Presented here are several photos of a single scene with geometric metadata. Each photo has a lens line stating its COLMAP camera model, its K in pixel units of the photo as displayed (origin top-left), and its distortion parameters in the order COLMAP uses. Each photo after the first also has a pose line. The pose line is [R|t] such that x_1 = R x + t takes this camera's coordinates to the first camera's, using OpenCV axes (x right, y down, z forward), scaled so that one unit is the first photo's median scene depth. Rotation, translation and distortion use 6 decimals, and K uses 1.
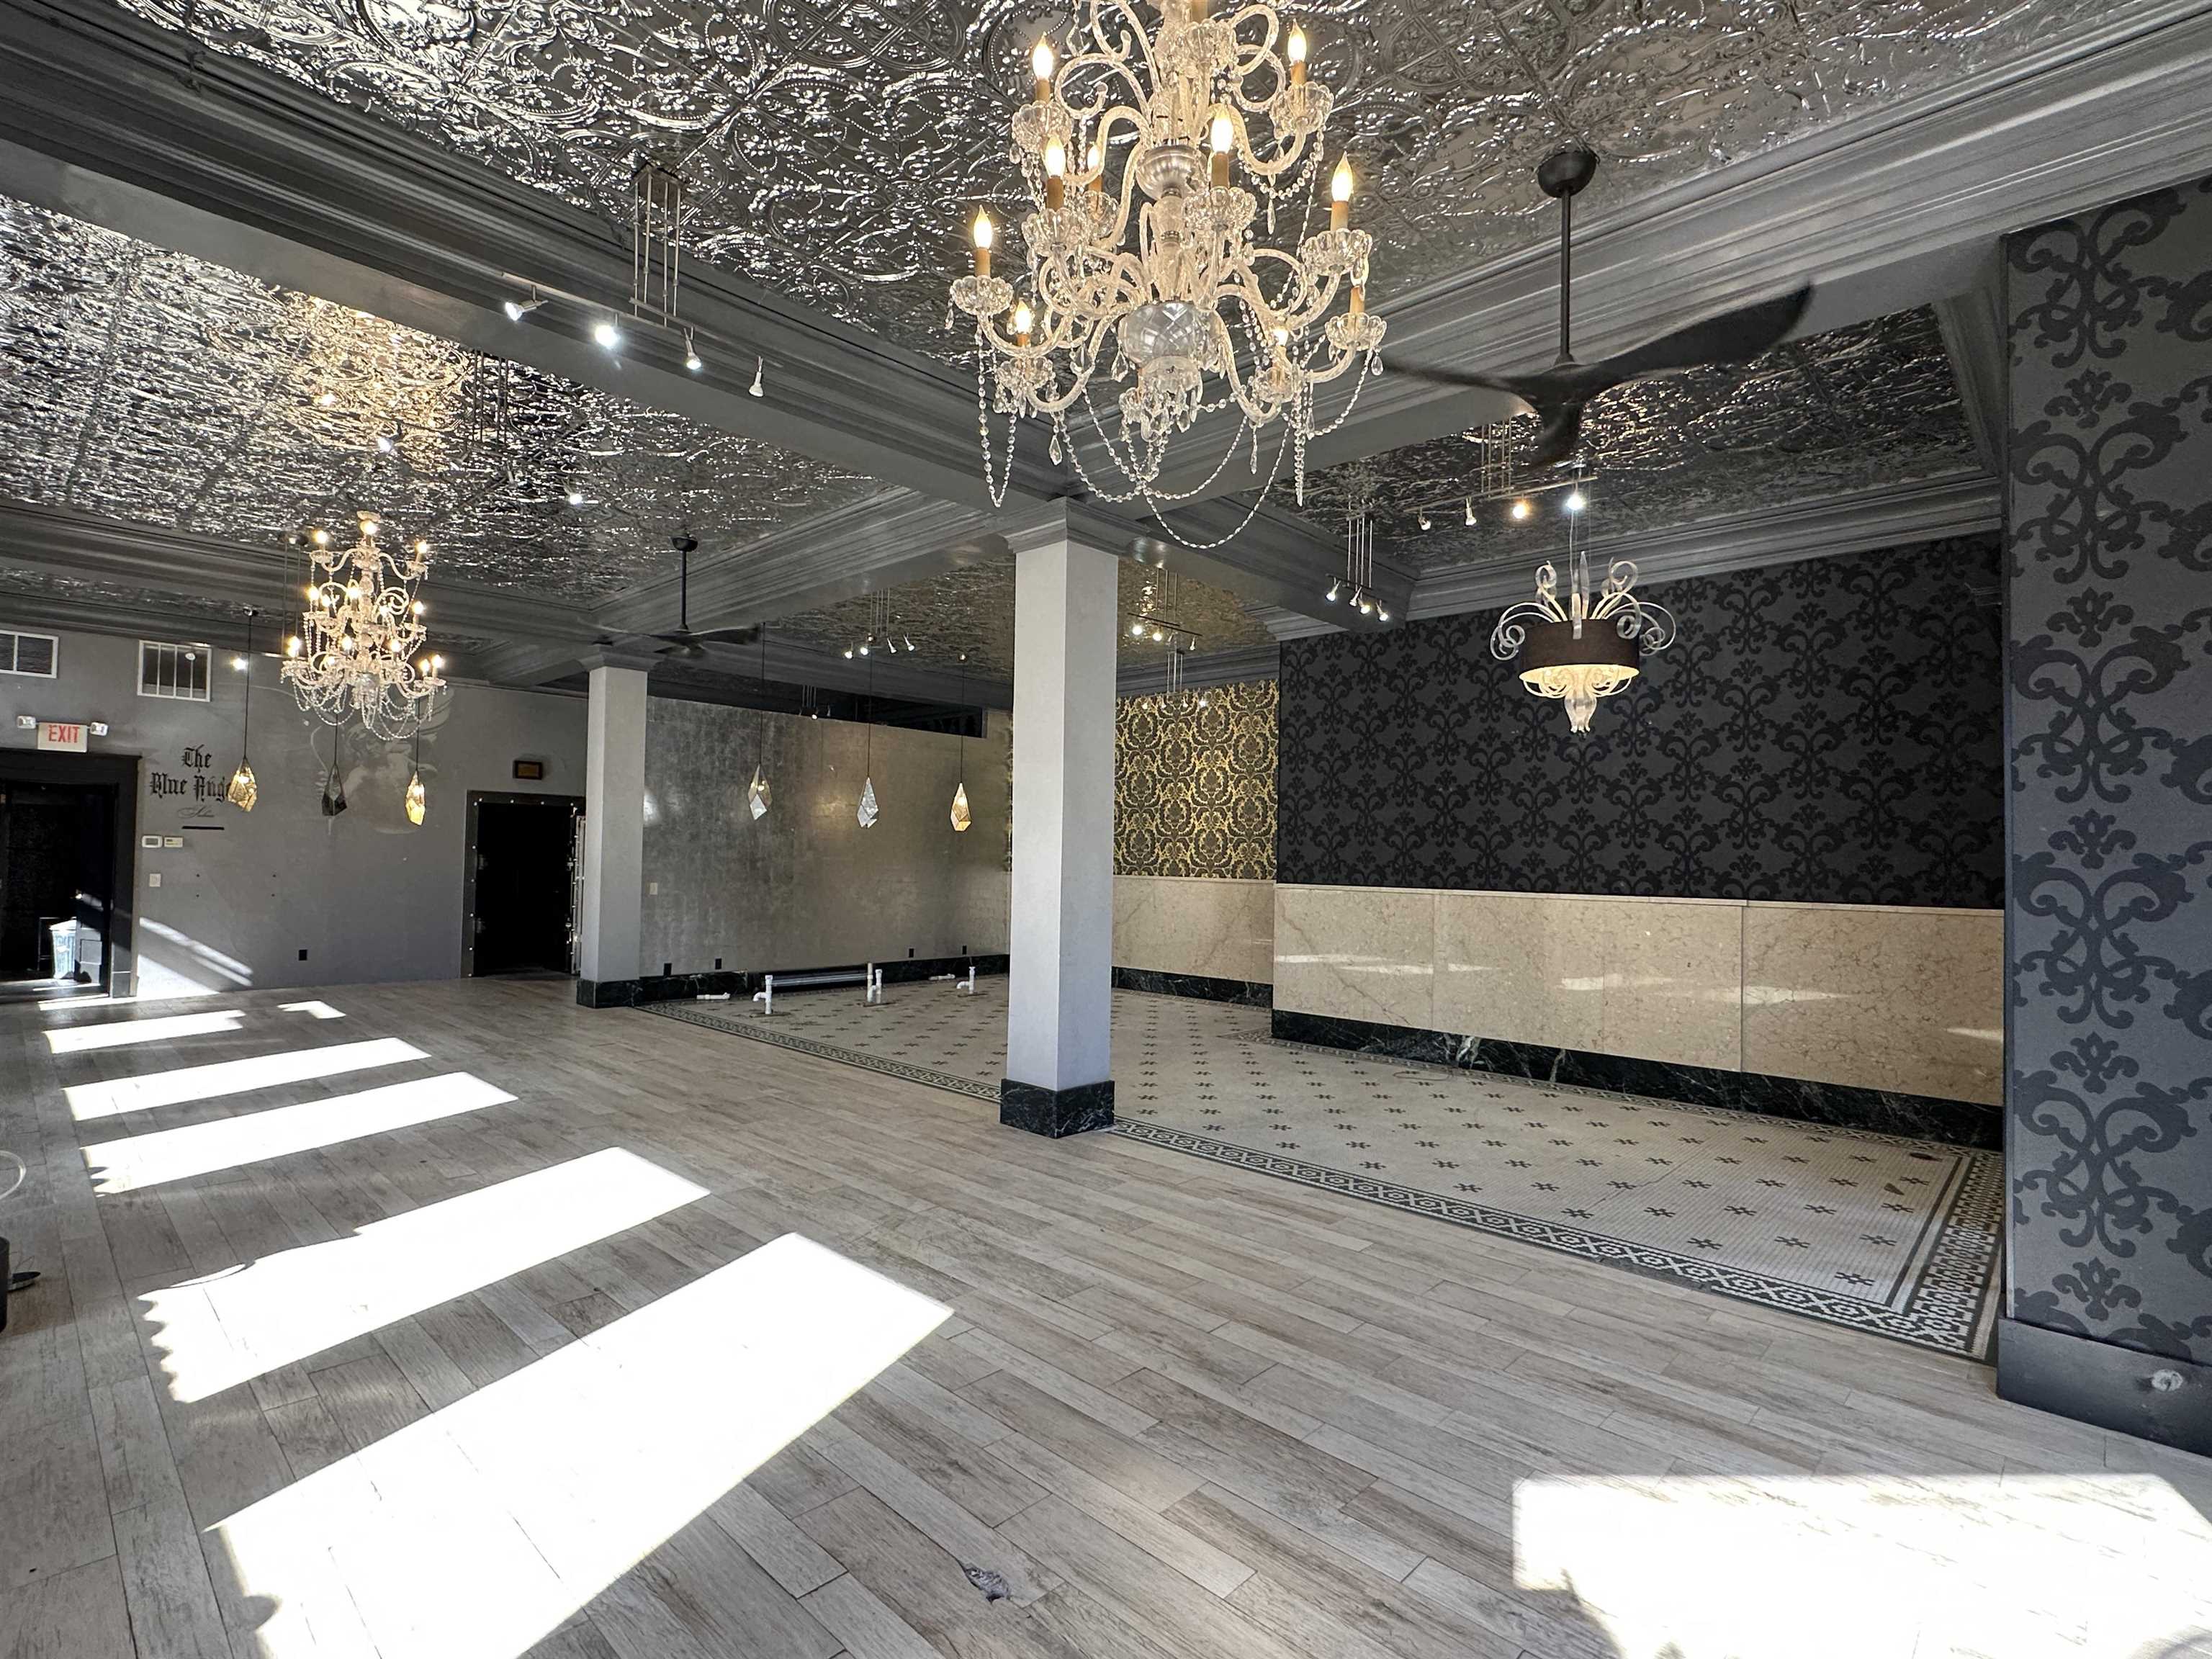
lens RADIAL K [[1054.9, 0, 1093.4], [0, 1054.9, 829.5], [0, 0, 1]] dist [-0.000528, -0.001623]
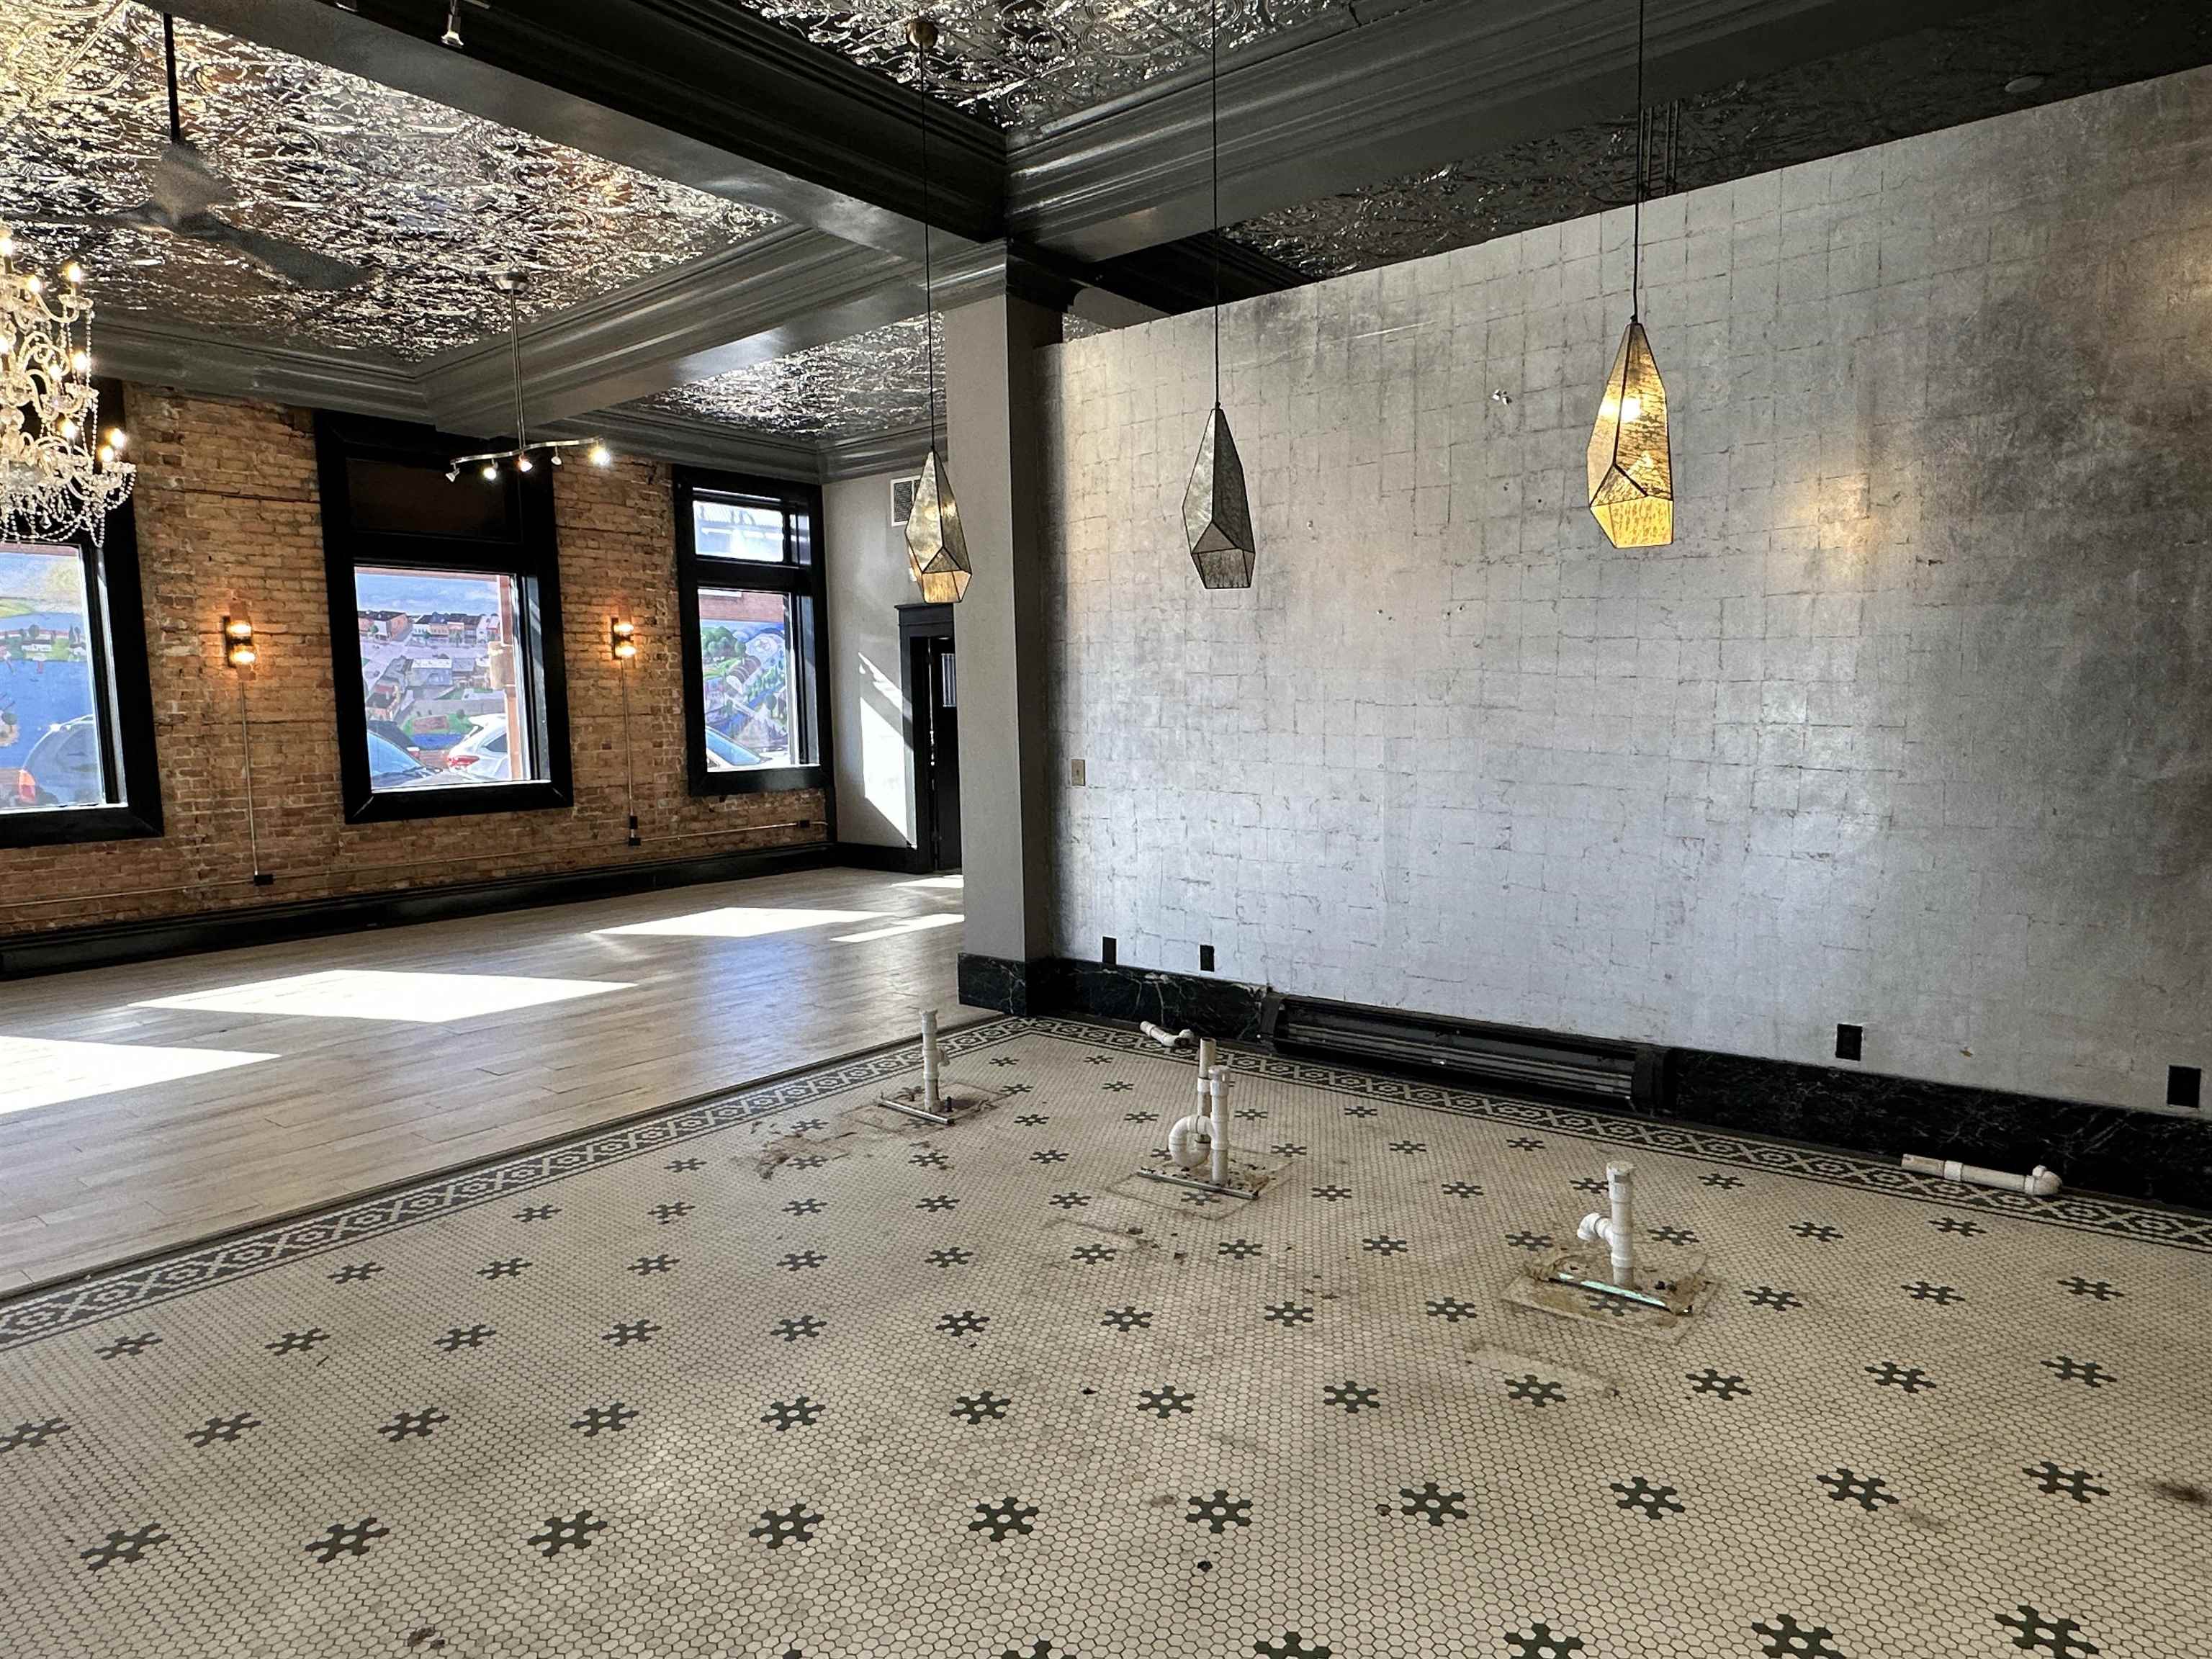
lens RADIAL K [[1329.3, 0, 1100.5], [0, 1329.3, 843.6], [0, 0, 1]] dist [-0.001880, -0.001530]
pose [[0.087096, 0.079887, -0.992992, 0.185189], [0.049968, 0.995174, 0.084446, 0.045225], [0.994946, -0.056972, 0.082684, 1.116908]]
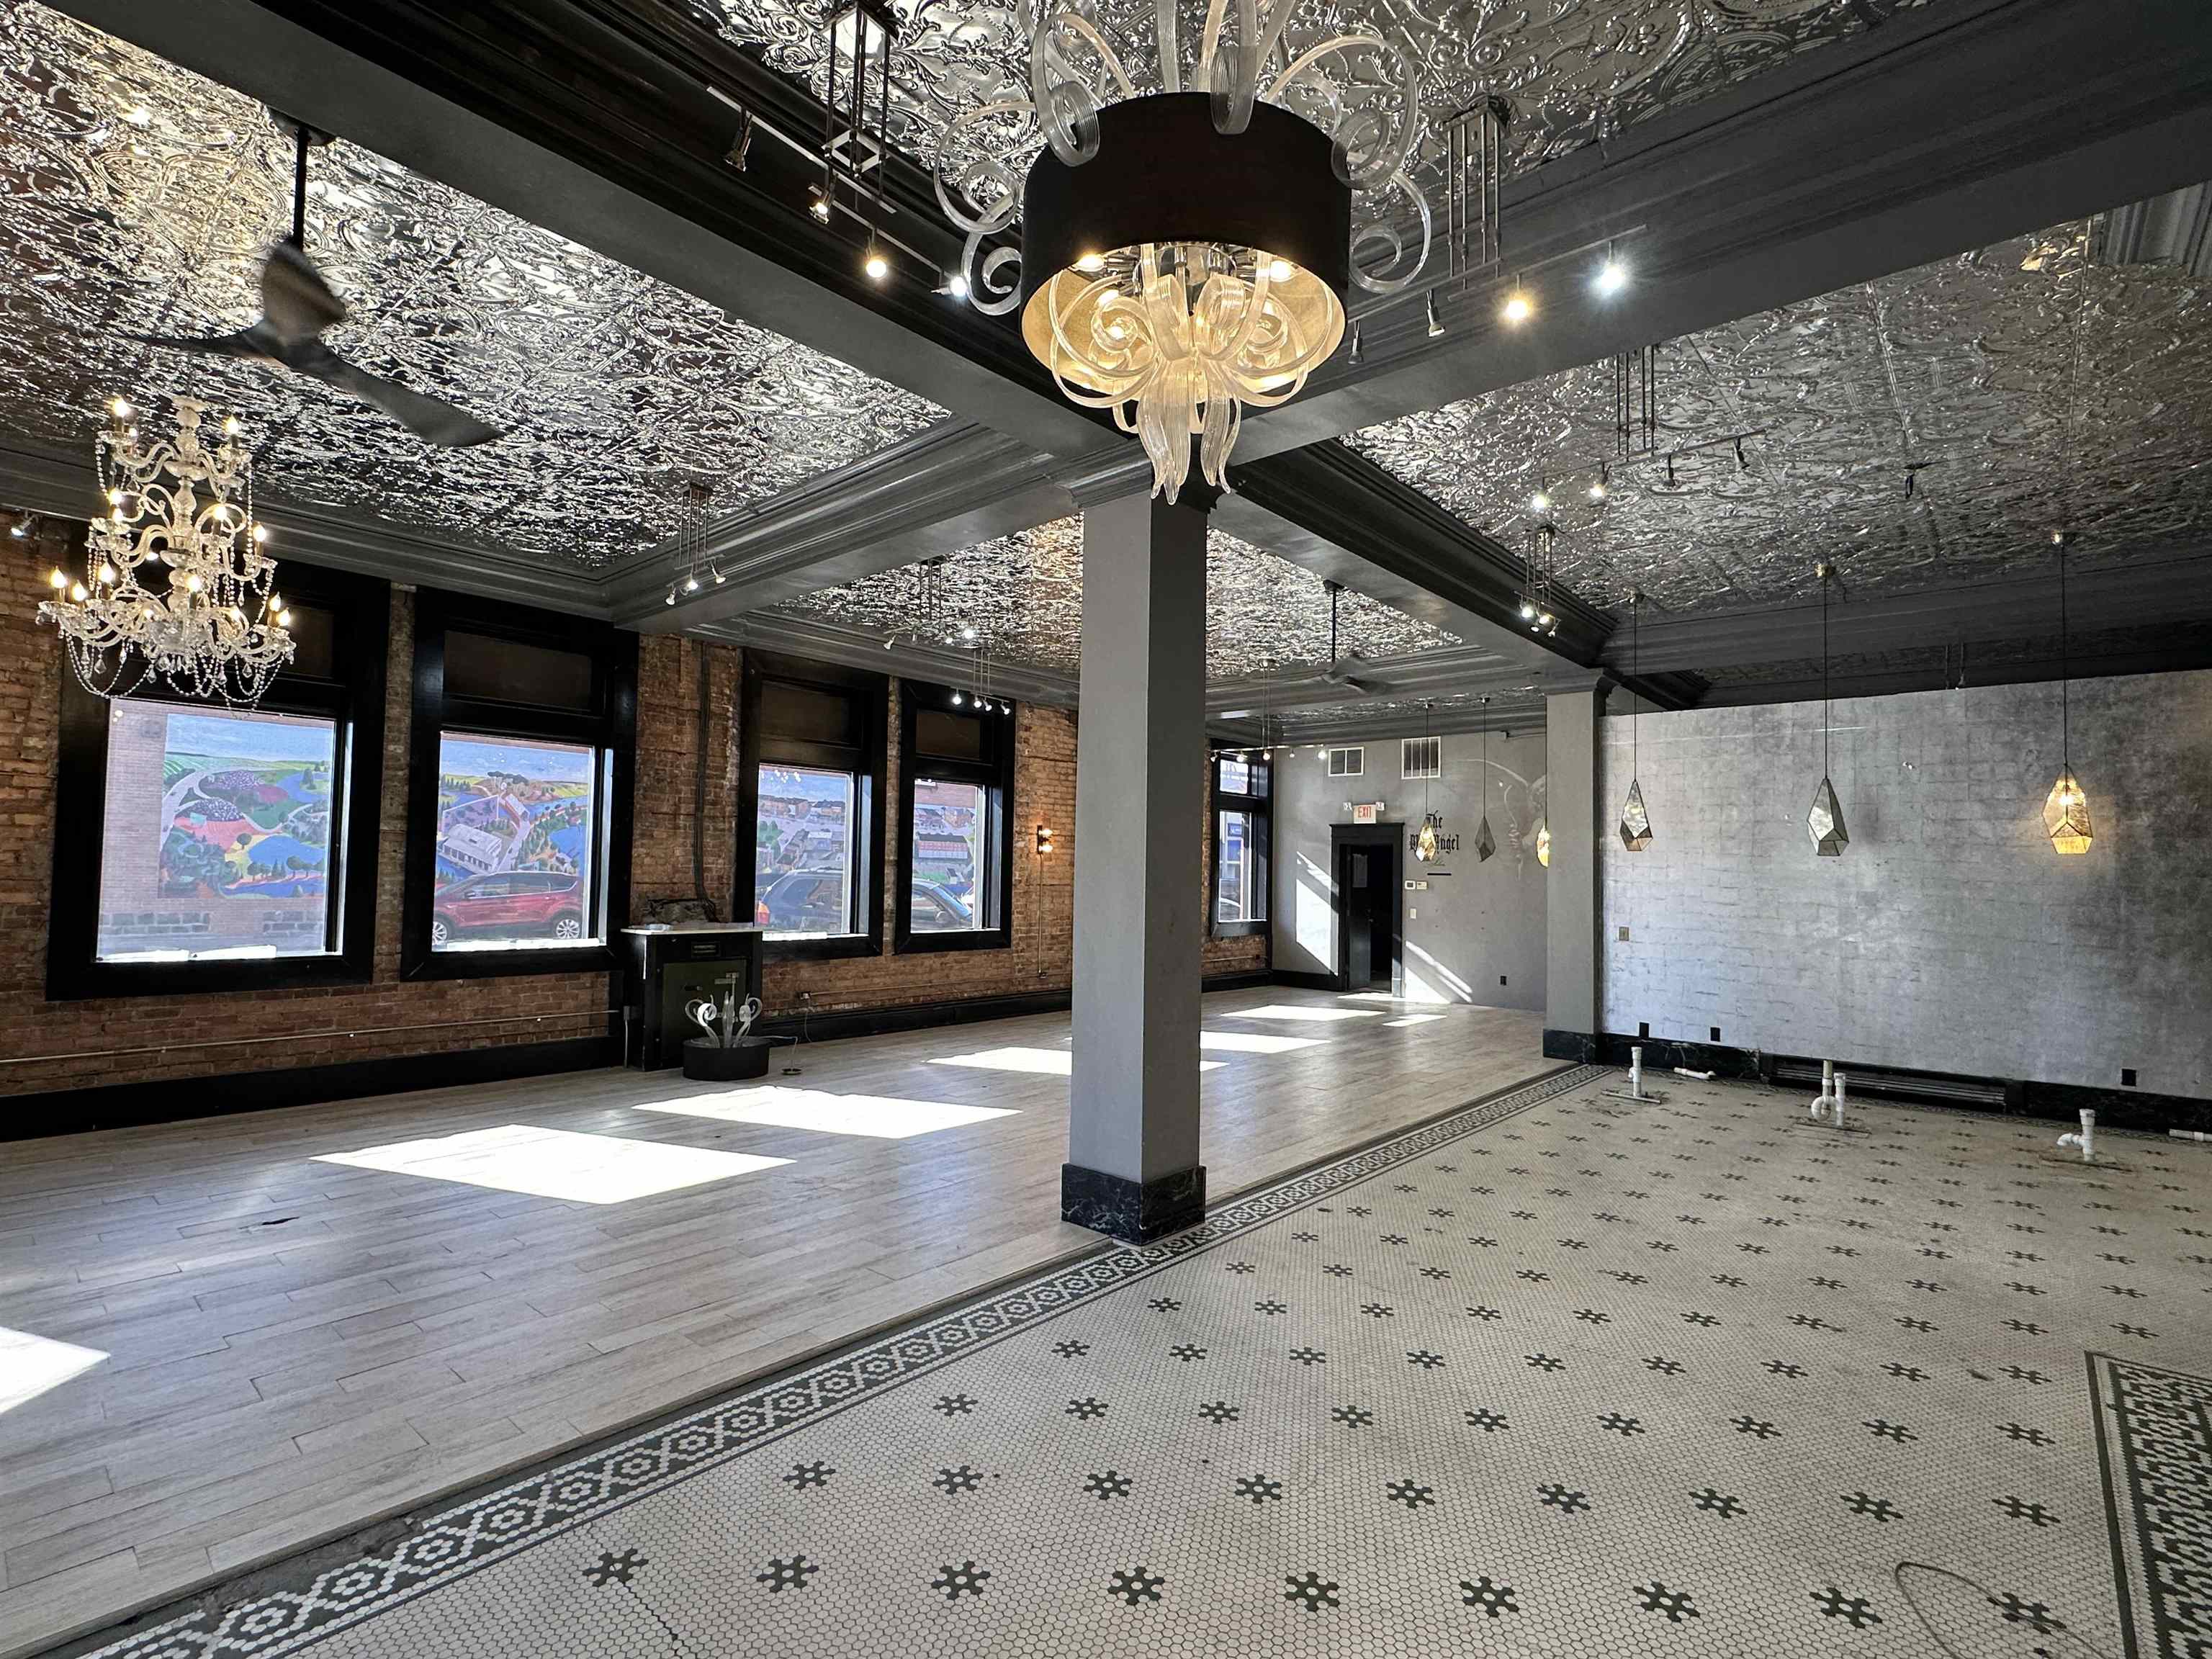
lens RADIAL K [[1054.9, 0, 1102.6], [0, 1054.9, 830.6], [0, 0, 1]] dist [-0.000528, -0.001623]
pose [[0.039602, -0.061908, -0.997296, 0.510159], [0.011295, 0.998043, -0.061506, 0.023224], [0.999152, -0.008829, 0.040224, 0.624677]]
